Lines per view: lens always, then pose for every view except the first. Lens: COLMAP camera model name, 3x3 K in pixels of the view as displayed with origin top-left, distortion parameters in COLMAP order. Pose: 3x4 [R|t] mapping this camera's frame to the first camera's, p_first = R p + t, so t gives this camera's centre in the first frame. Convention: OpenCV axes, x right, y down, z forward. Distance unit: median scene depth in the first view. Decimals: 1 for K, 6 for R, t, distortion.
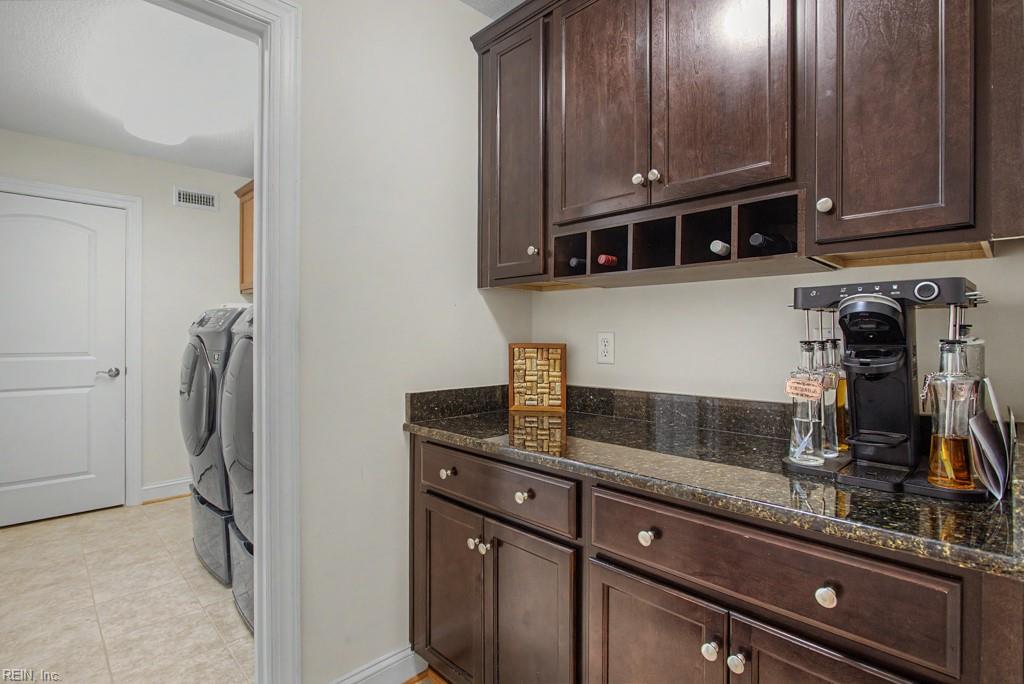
lens RADIAL K [[510.8, 0, 511.8], [0, 510.8, 340.0], [0, 0, 1]] dist [-0.002653, 0.001861]
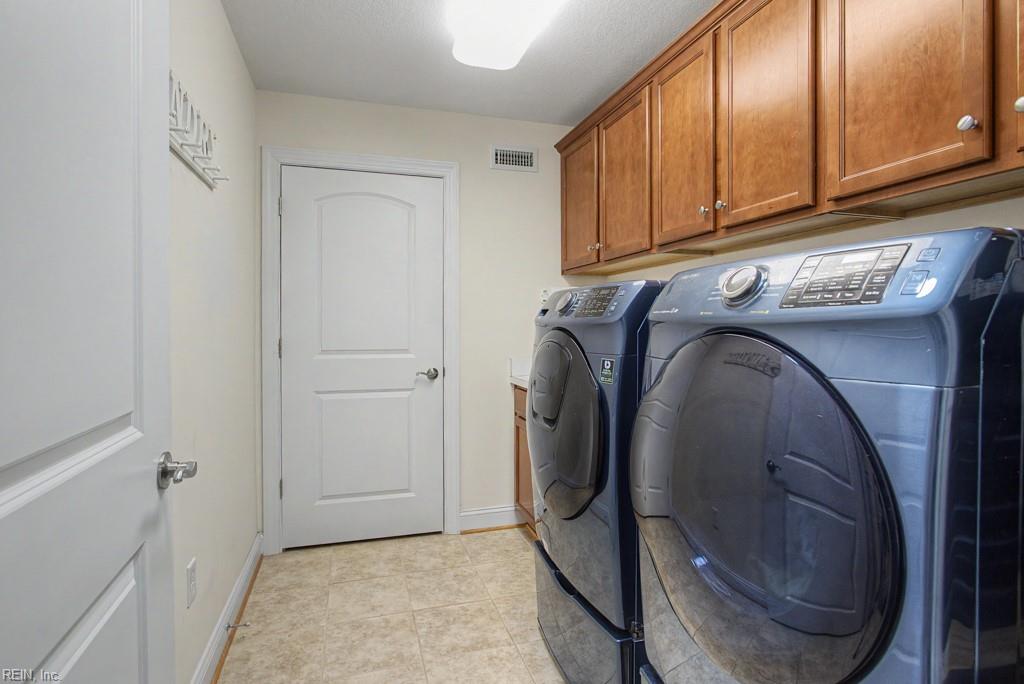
lens RADIAL K [[510.8, 0, 510.6], [0, 510.8, 349.4], [0, 0, 1]] dist [-0.002653, 0.001861]
pose [[0.899846, 0.015460, -0.435935, -0.301314], [-0.004322, 0.999639, 0.026530, 0.000809], [0.436187, -0.021989, 0.899587, 0.304178]]
